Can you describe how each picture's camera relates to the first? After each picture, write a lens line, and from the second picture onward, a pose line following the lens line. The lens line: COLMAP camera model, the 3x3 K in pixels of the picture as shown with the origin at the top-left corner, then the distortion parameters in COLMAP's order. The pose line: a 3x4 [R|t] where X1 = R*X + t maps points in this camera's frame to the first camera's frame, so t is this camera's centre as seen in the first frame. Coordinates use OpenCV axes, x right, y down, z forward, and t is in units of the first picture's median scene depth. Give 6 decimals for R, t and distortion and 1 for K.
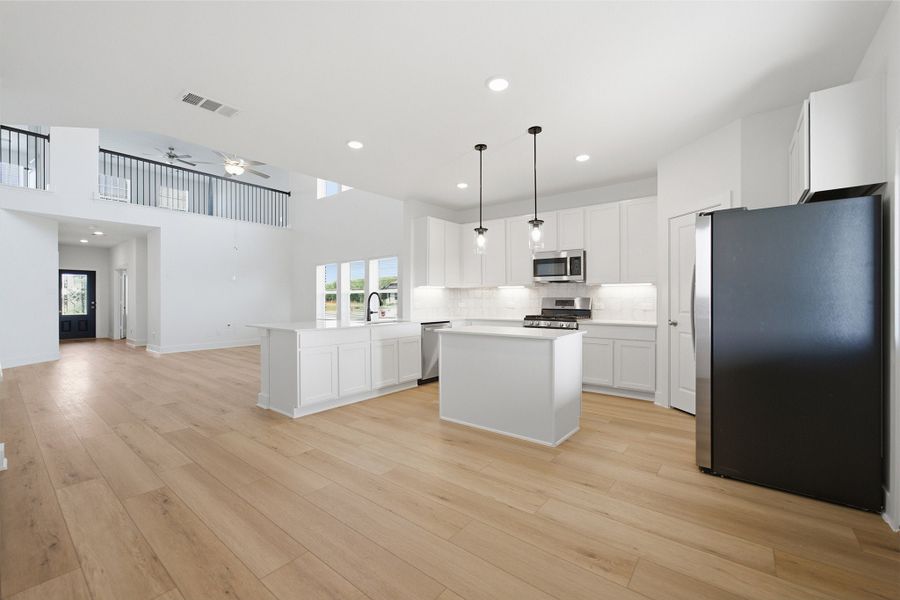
lens RADIAL K [[368.2, 0, 449.6], [0, 368.2, 302.1], [0, 0, 1]] dist [0.000108, 0.002520]
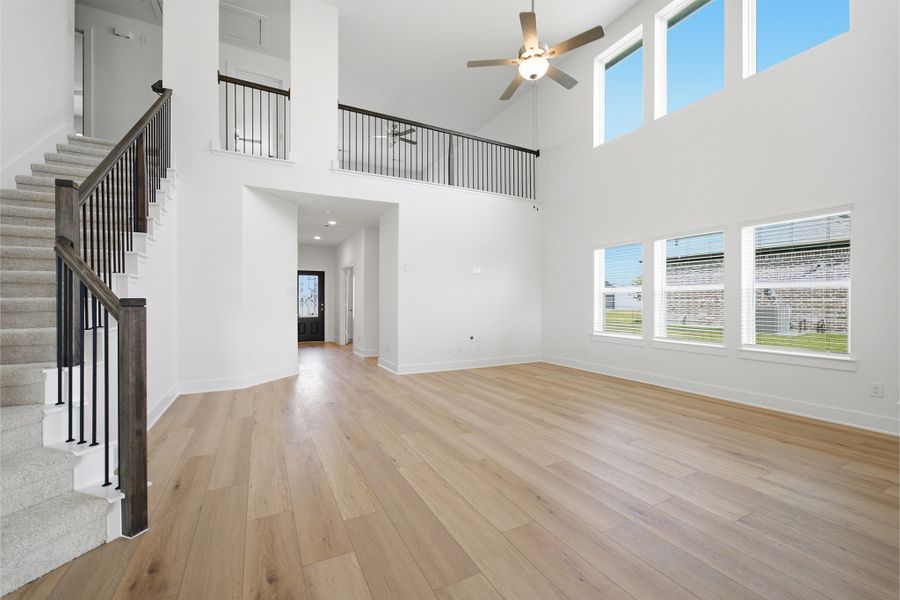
lens RADIAL K [[368.2, 0, 448.7], [0, 368.2, 304.6], [0, 0, 1]] dist [0.000108, 0.002520]
pose [[0.913835, 0.005893, -0.406042, -0.601869], [-0.005957, 0.999982, 0.001107, -0.001733], [0.406041, 0.001407, 0.913854, 0.558875]]
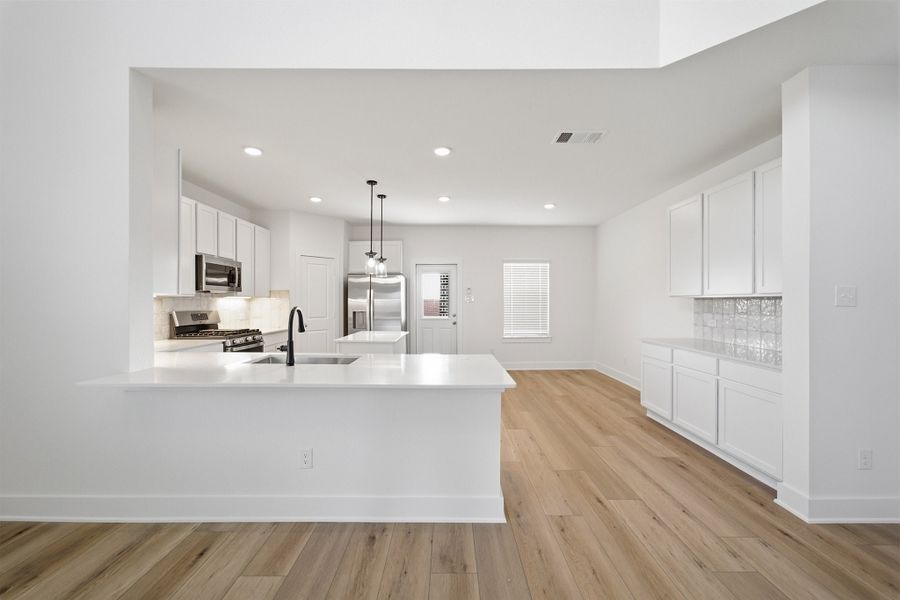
lens RADIAL K [[368.2, 0, 453.6], [0, 368.2, 302.3], [0, 0, 1]] dist [0.000108, 0.002520]
pose [[-0.631412, 0.001051, 0.775447, -0.720128], [0.006232, 0.999974, 0.003719, -0.030437], [-0.775423, 0.007181, -0.631402, 1.128470]]
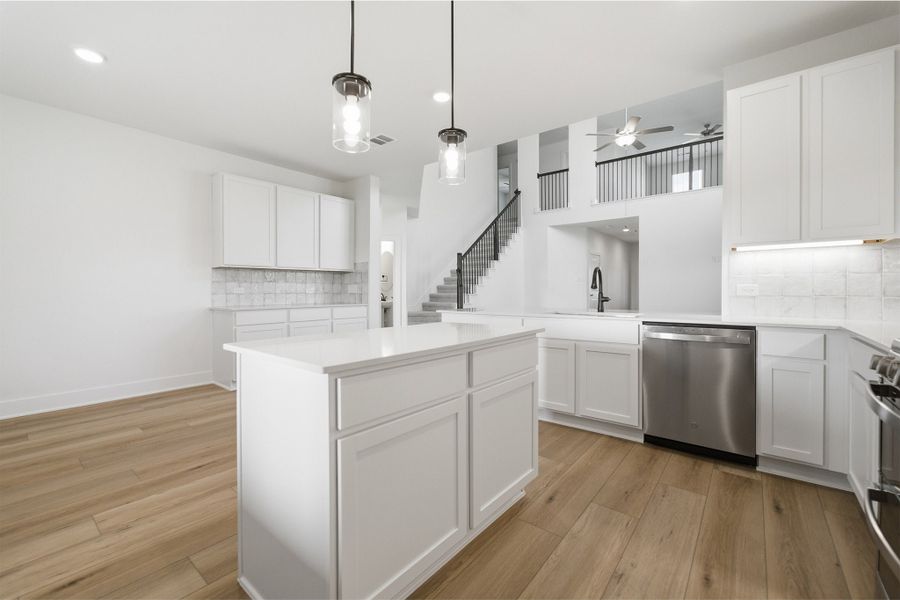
lens RADIAL K [[368.2, 0, 449.4], [0, 368.2, 293.6], [0, 0, 1]] dist [0.000108, 0.002520]
pose [[-0.017407, 0.016380, -0.999714, 0.435594], [-0.005386, 0.999850, 0.016476, 0.009692], [0.999834, 0.005672, -0.017316, 0.748227]]
